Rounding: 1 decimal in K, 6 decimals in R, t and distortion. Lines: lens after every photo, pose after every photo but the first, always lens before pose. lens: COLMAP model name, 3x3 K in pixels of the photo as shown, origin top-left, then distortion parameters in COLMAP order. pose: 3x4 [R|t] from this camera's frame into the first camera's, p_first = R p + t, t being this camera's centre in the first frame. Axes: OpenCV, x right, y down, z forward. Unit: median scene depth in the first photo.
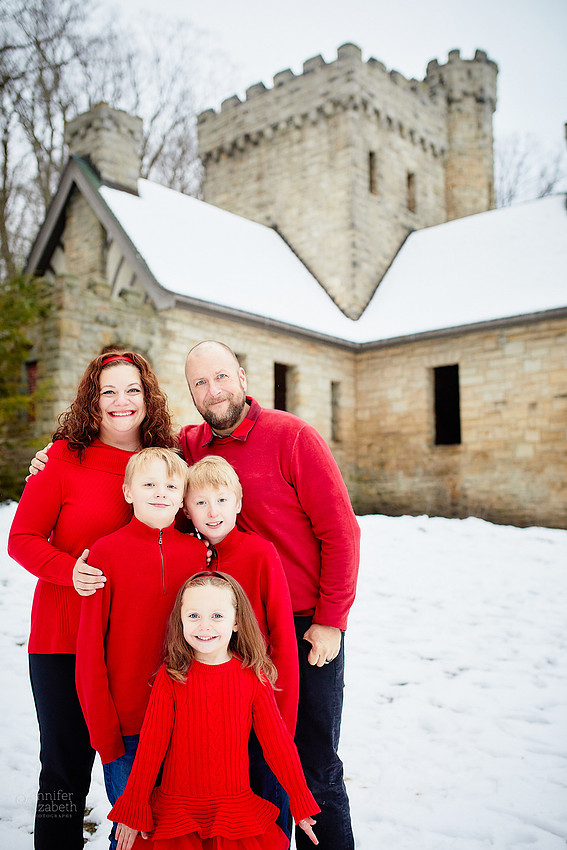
lens RADIAL K [[855.3, 0, 291.6], [0, 855.3, 429.5], [0, 0, 1]] dist [-0.063860, 0.000000]
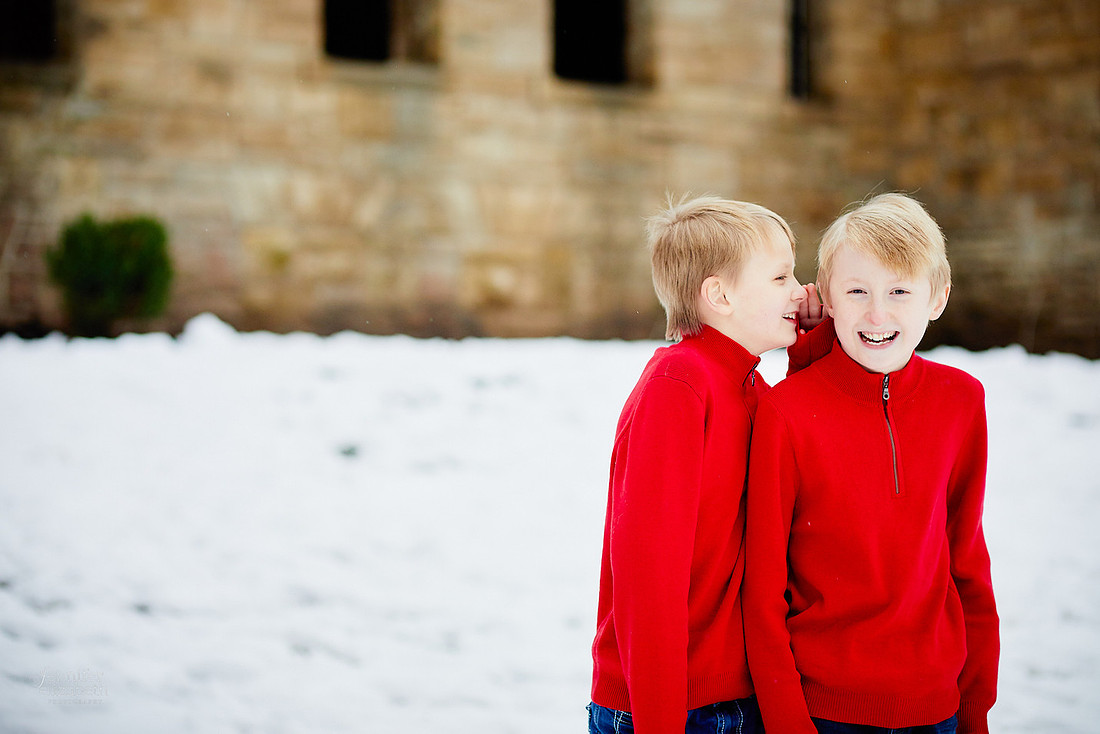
lens RADIAL K [[2818.1, 0, 587.1], [0, 2818.1, 364.0], [0, 0, 1]] dist [-0.086528, 0.000000]
pose [[0.971761, 0.005822, -0.235896, 0.219278], [0.016965, 0.995385, 0.094453, 0.012812], [0.235357, -0.095788, 0.967177, 0.050977]]
